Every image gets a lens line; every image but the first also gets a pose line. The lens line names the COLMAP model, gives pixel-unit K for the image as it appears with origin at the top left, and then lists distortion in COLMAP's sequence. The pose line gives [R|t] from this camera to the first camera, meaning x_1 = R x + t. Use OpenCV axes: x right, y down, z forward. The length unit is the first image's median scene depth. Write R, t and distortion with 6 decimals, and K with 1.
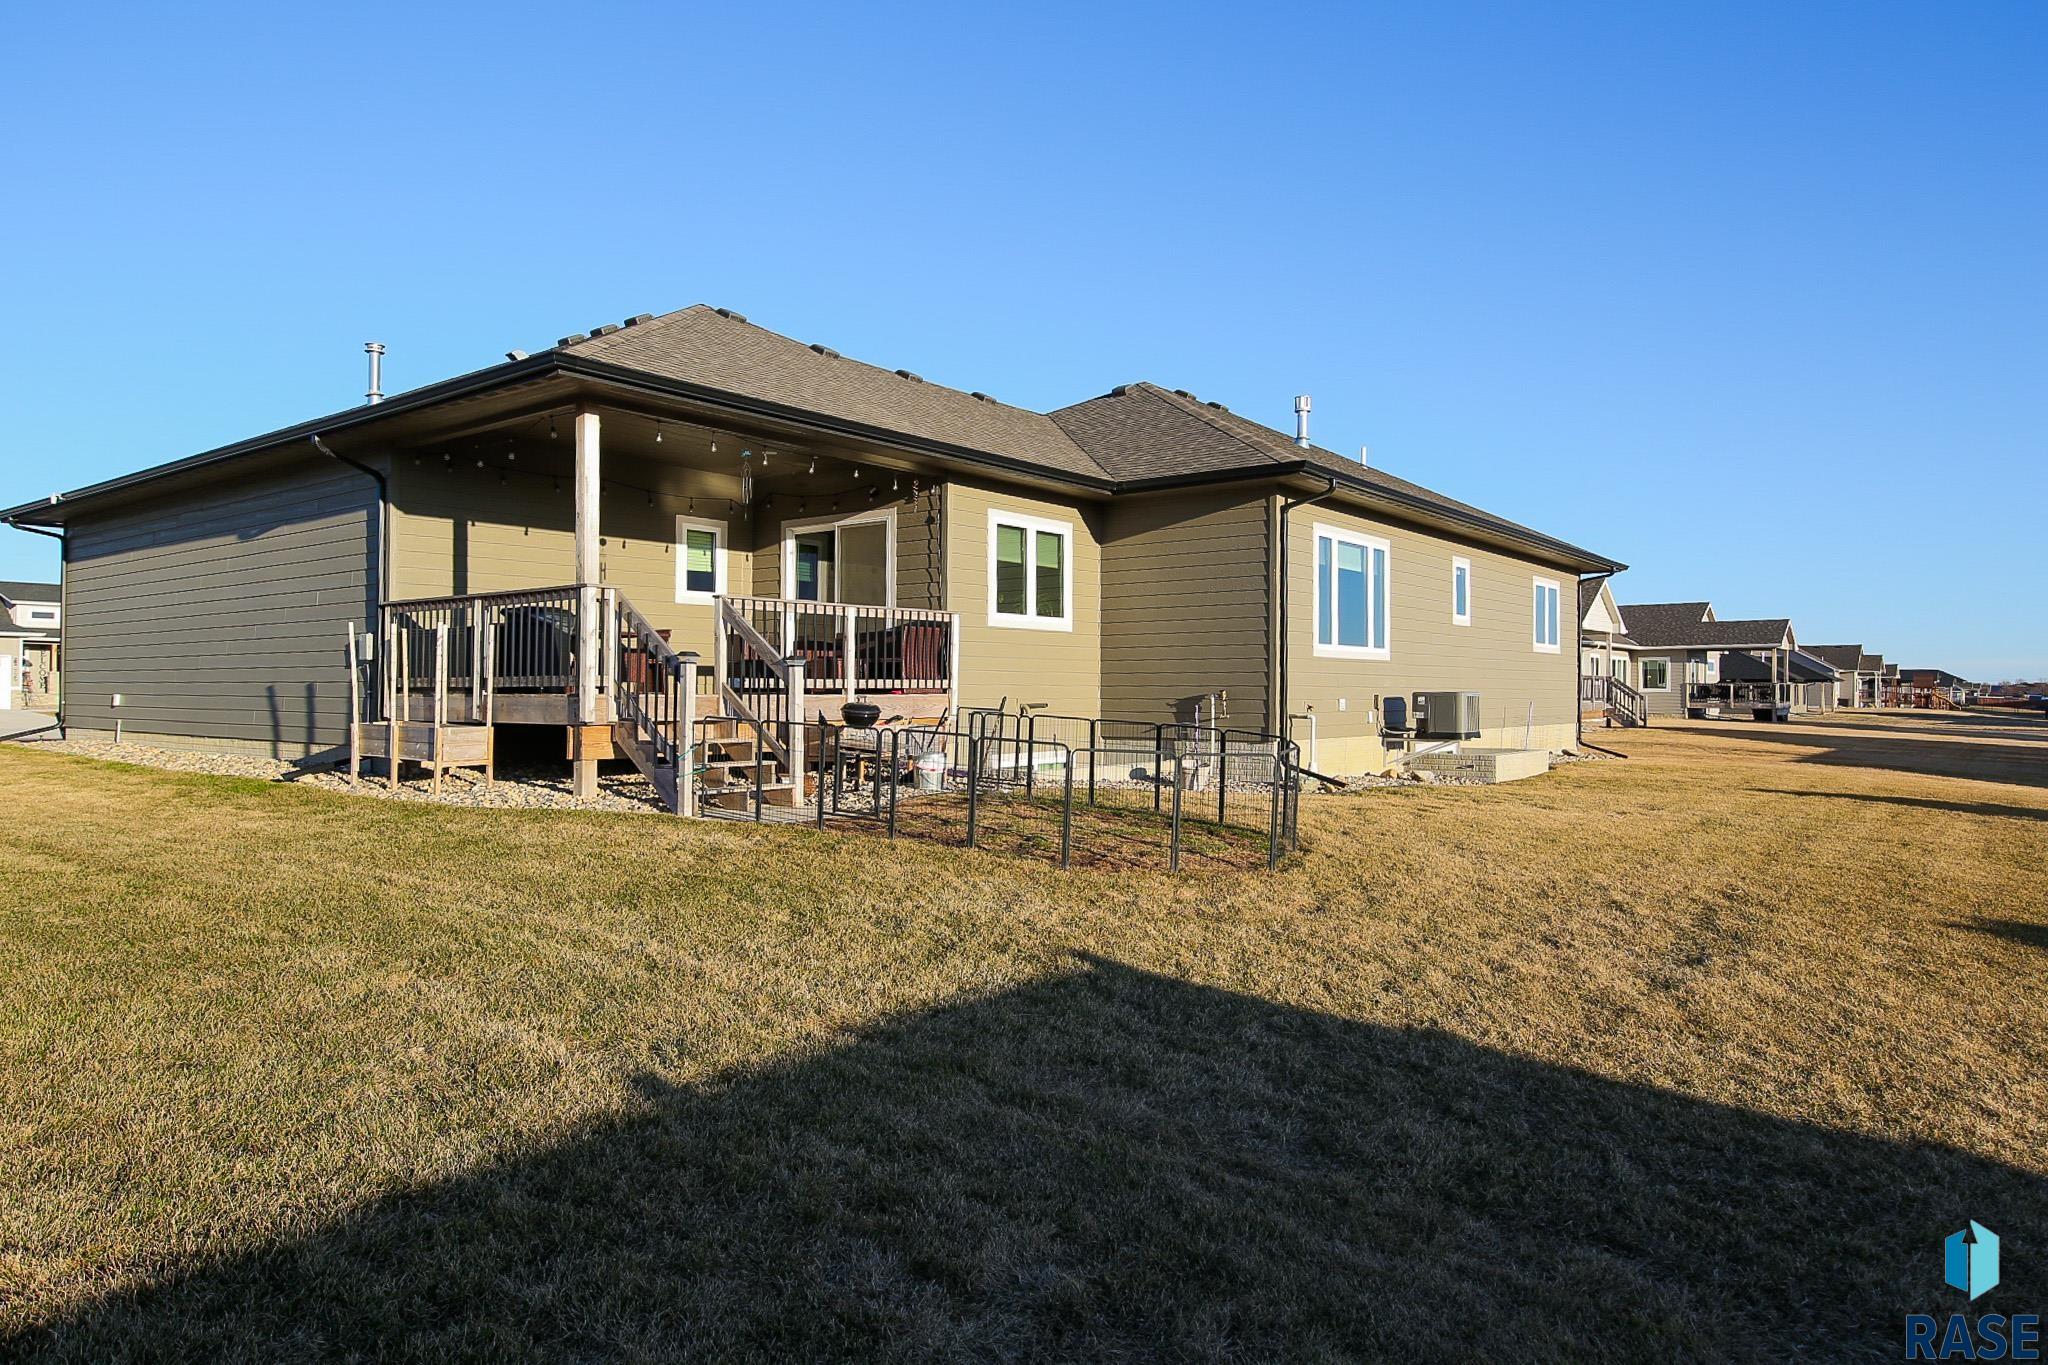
lens RADIAL K [[1235.2, 0, 1007.8], [0, 1235.2, 685.7], [0, 0, 1]] dist [0.017857, 0.001735]
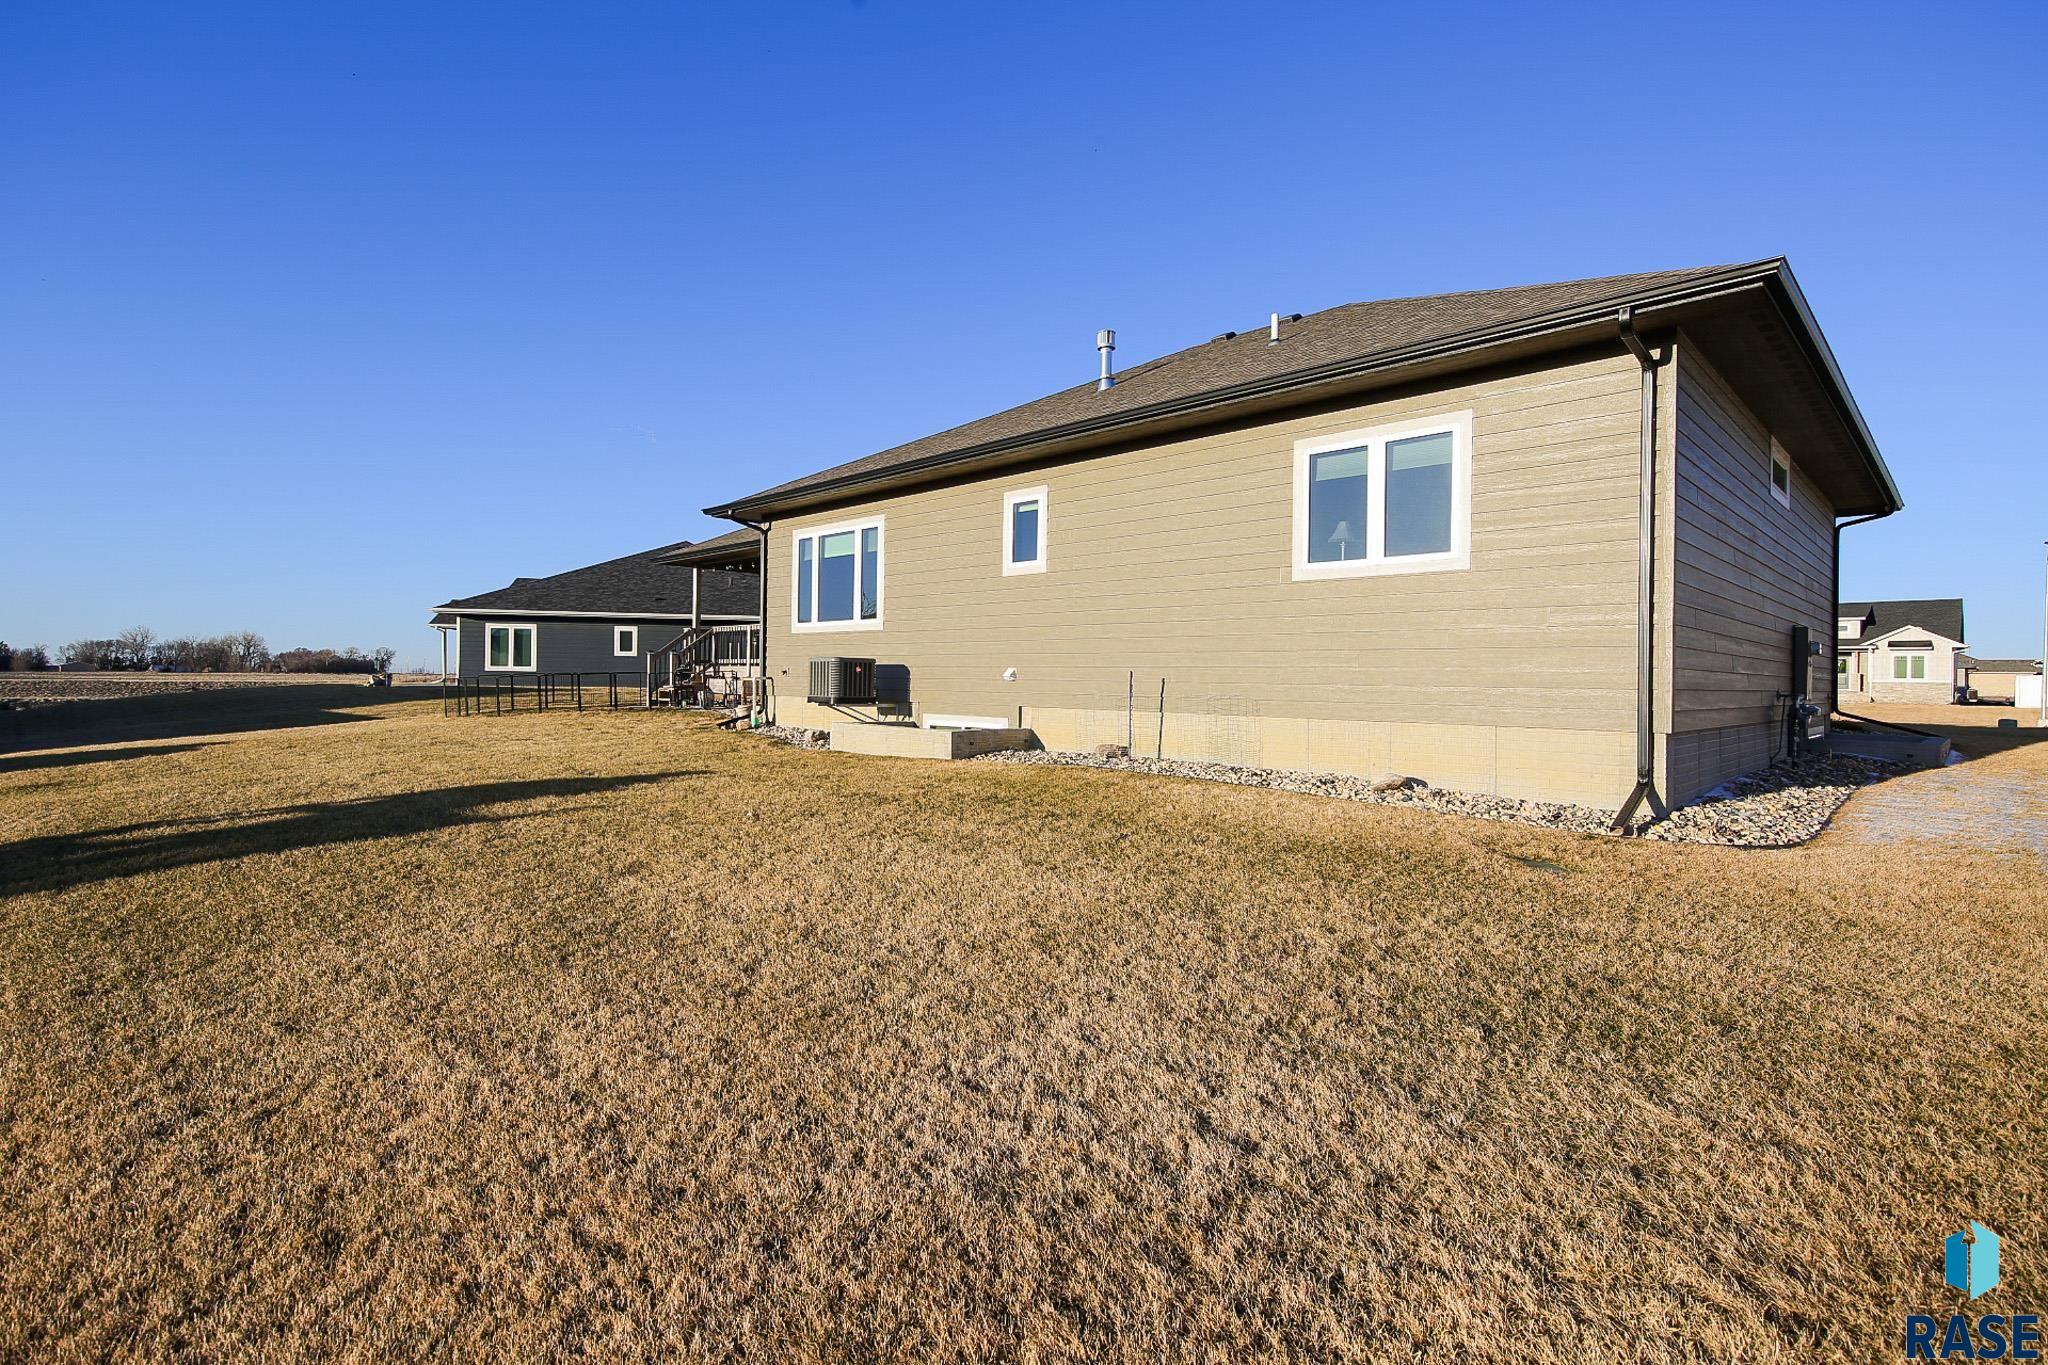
lens RADIAL K [[994.9, 0, 976.0], [0, 994.9, 676.8], [0, 0, 1]] dist [0.000377, 0.000032]
pose [[-0.137864, -0.001651, -0.990450, 1.376649], [-0.004474, 0.999989, -0.001044, 0.023814], [0.990441, 0.004287, -0.137870, 1.461461]]
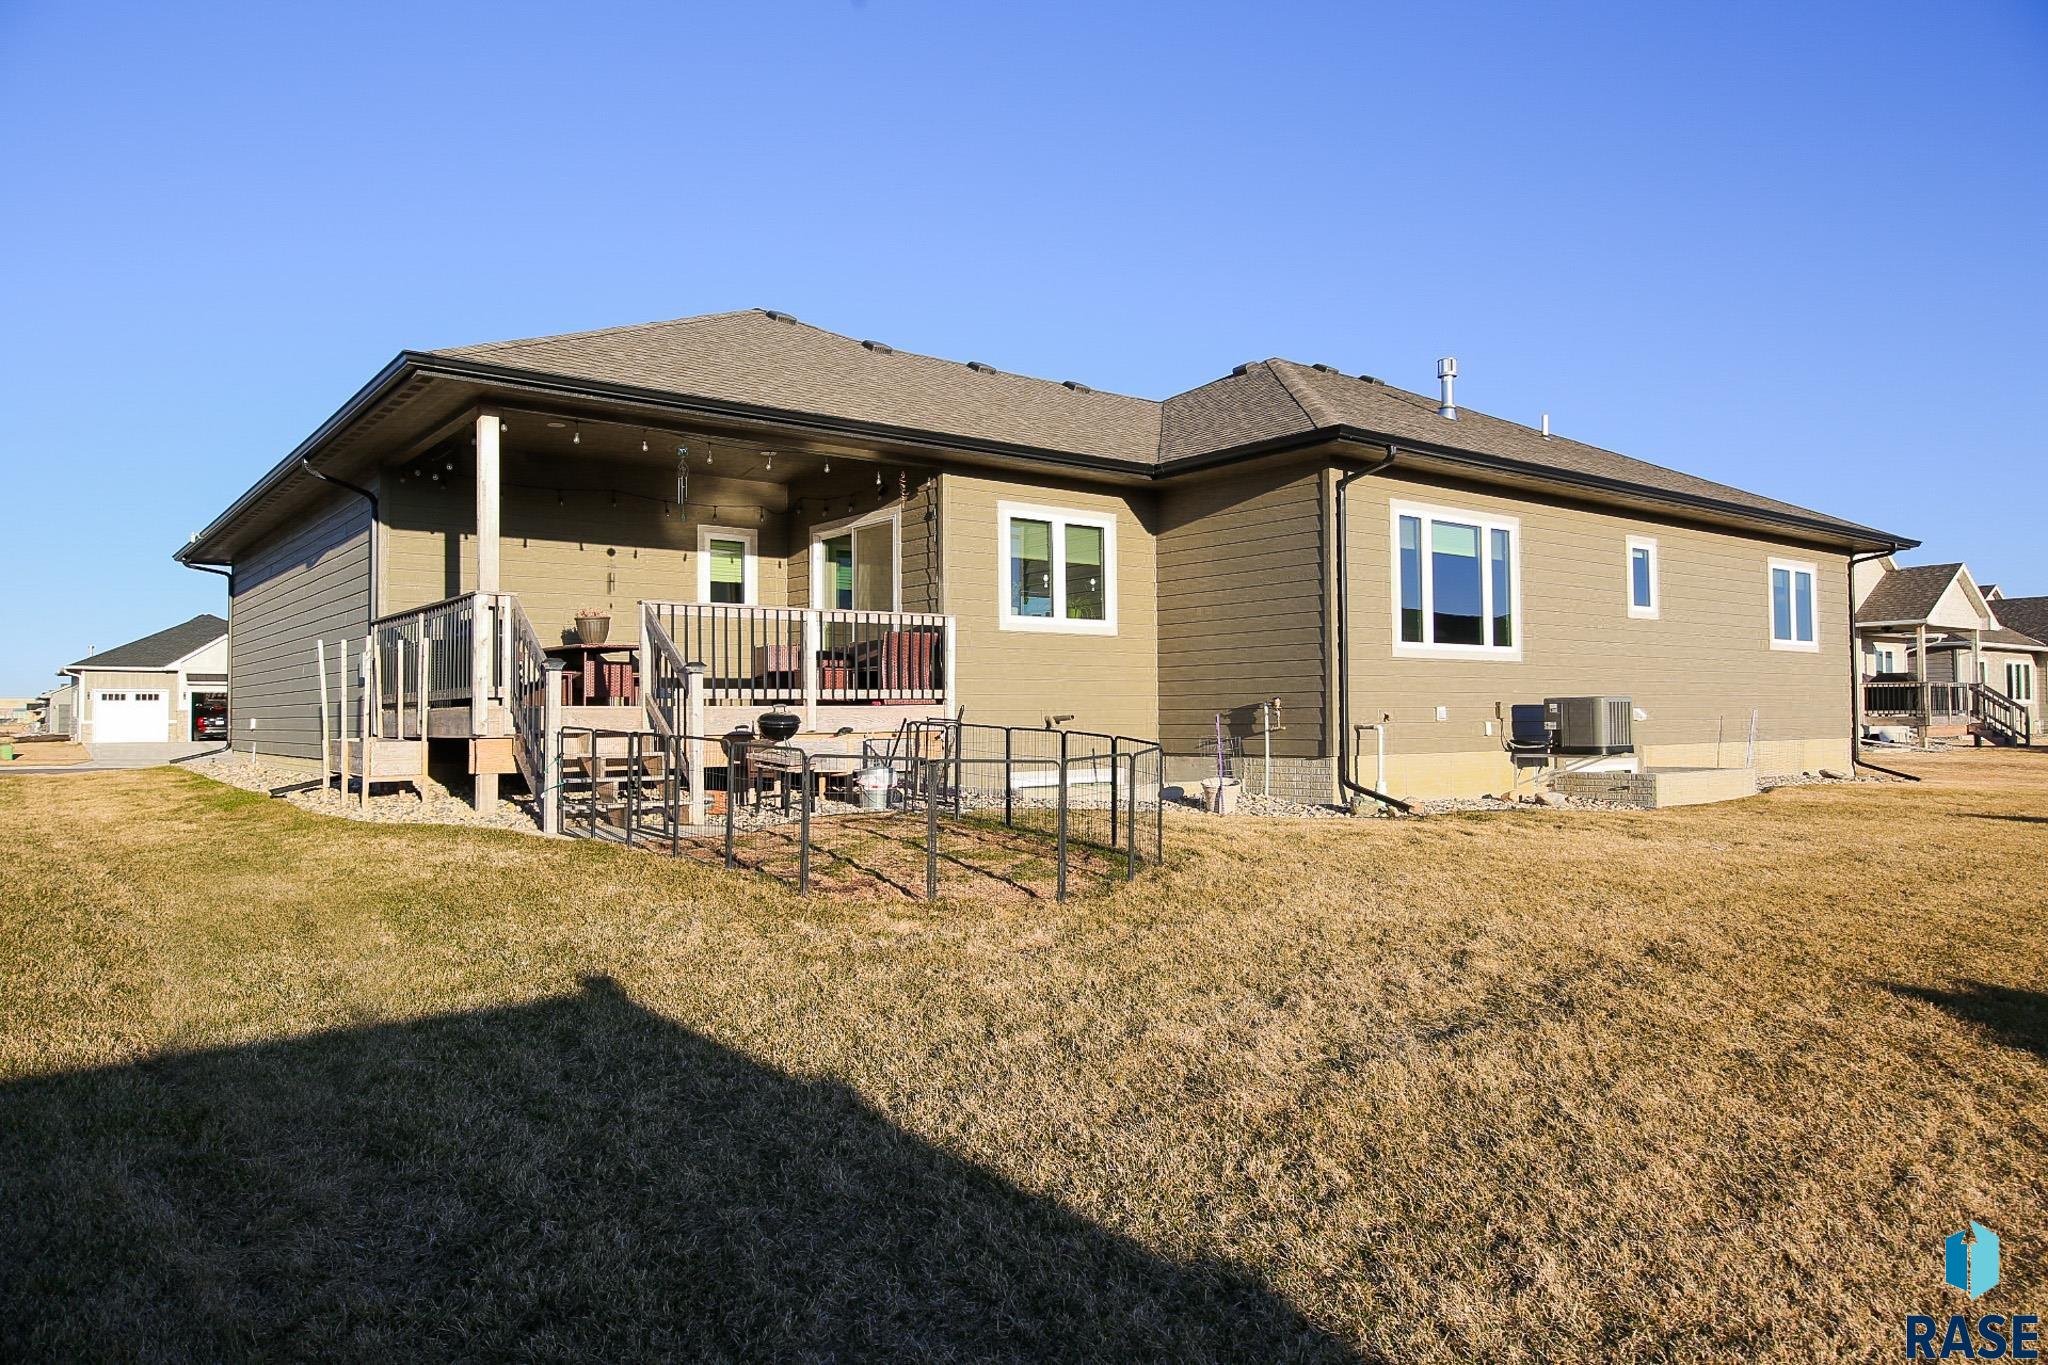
lens RADIAL K [[1291.2, 0, 1010.5], [0, 1291.2, 678.4], [0, 0, 1]] dist [0.021747, 0.002209]
pose [[0.972508, -0.018226, -0.232156, 0.216193], [0.012257, 0.999557, -0.027129, 0.013269], [0.232548, 0.023538, 0.972300, 0.084886]]
